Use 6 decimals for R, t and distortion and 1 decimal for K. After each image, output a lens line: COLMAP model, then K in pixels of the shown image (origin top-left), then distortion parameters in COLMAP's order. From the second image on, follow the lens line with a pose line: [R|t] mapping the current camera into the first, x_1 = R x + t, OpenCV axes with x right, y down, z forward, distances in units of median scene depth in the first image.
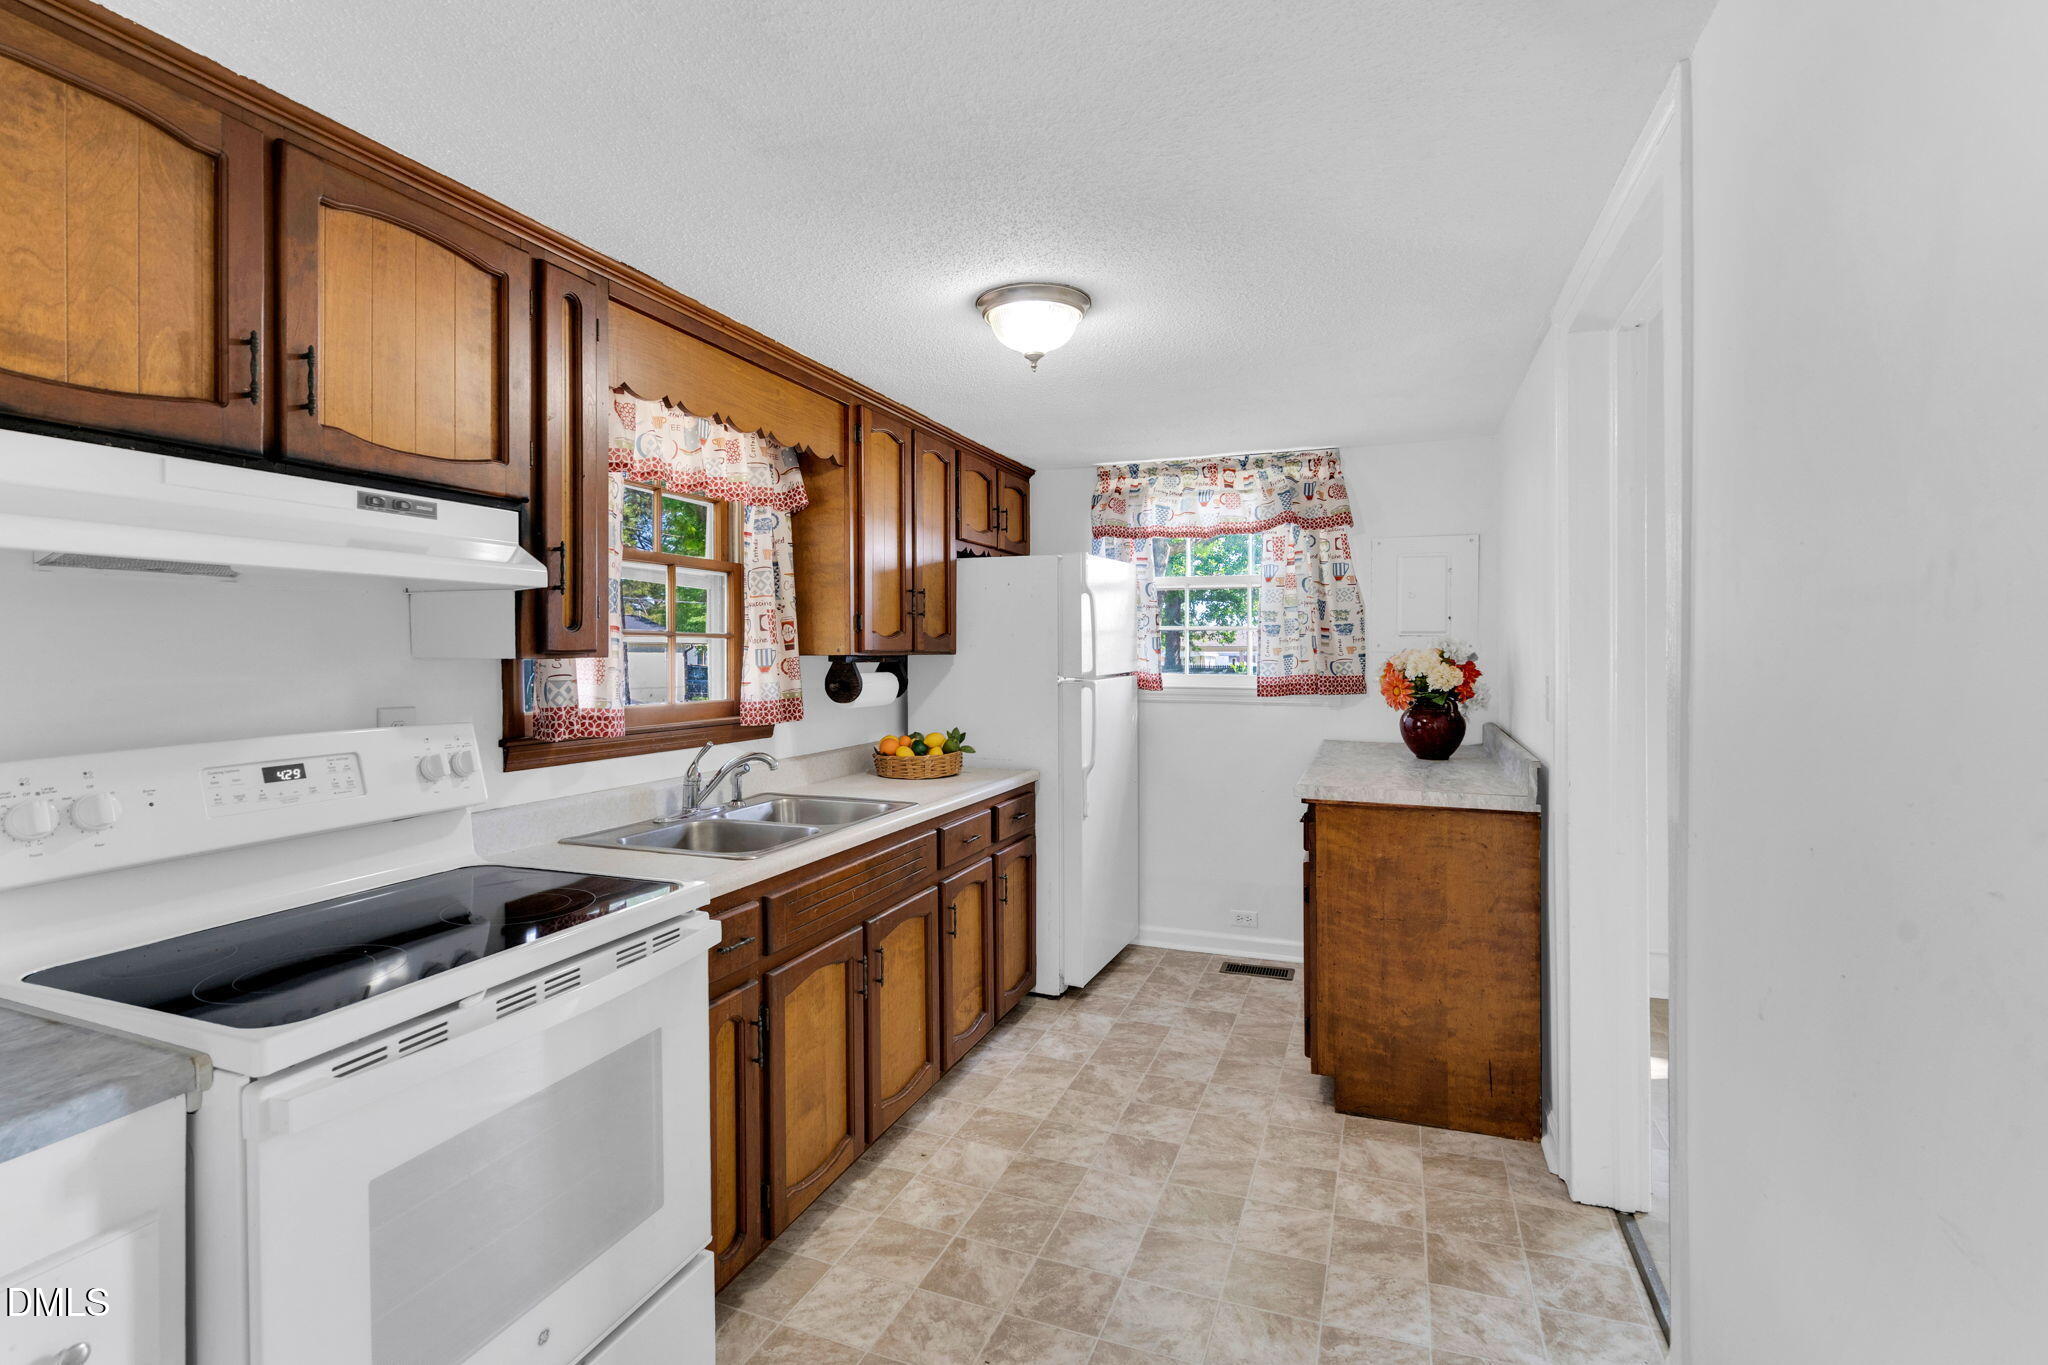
lens RADIAL K [[937.3, 0, 1020.6], [0, 937.3, 671.6], [0, 0, 1]] dist [0.000213, -0.000965]
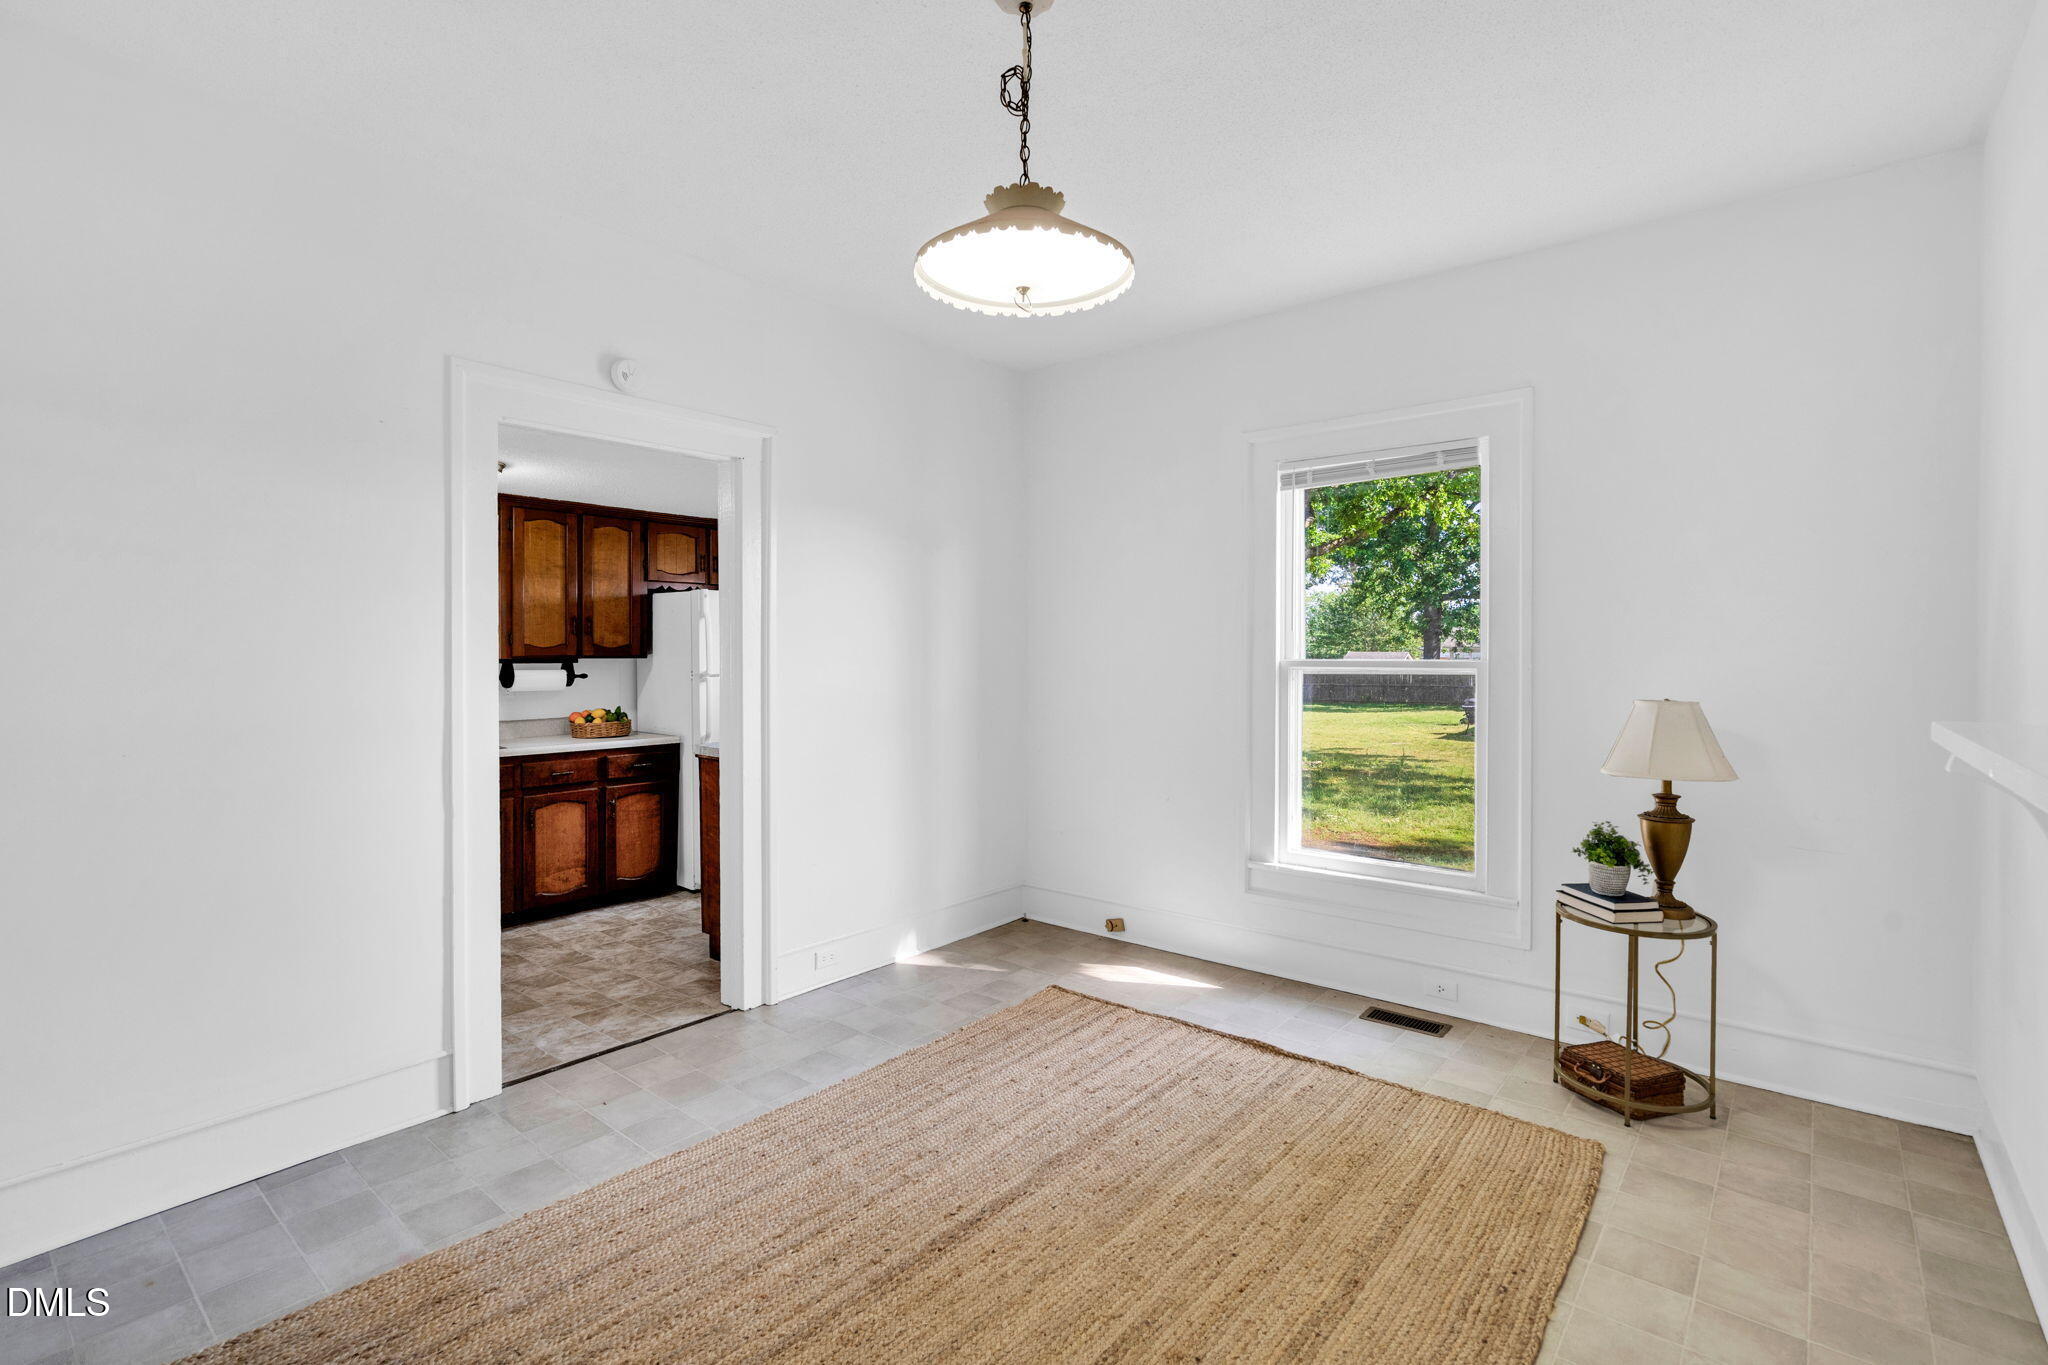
lens RADIAL K [[937.3, 0, 1042.2], [0, 937.3, 676.7], [0, 0, 1]] dist [0.000213, -0.000965]
pose [[0.953715, 0.021663, -0.299931, 1.423162], [-0.017282, 0.999702, 0.017250, -0.037215], [0.300215, -0.011269, 0.953805, -0.342171]]
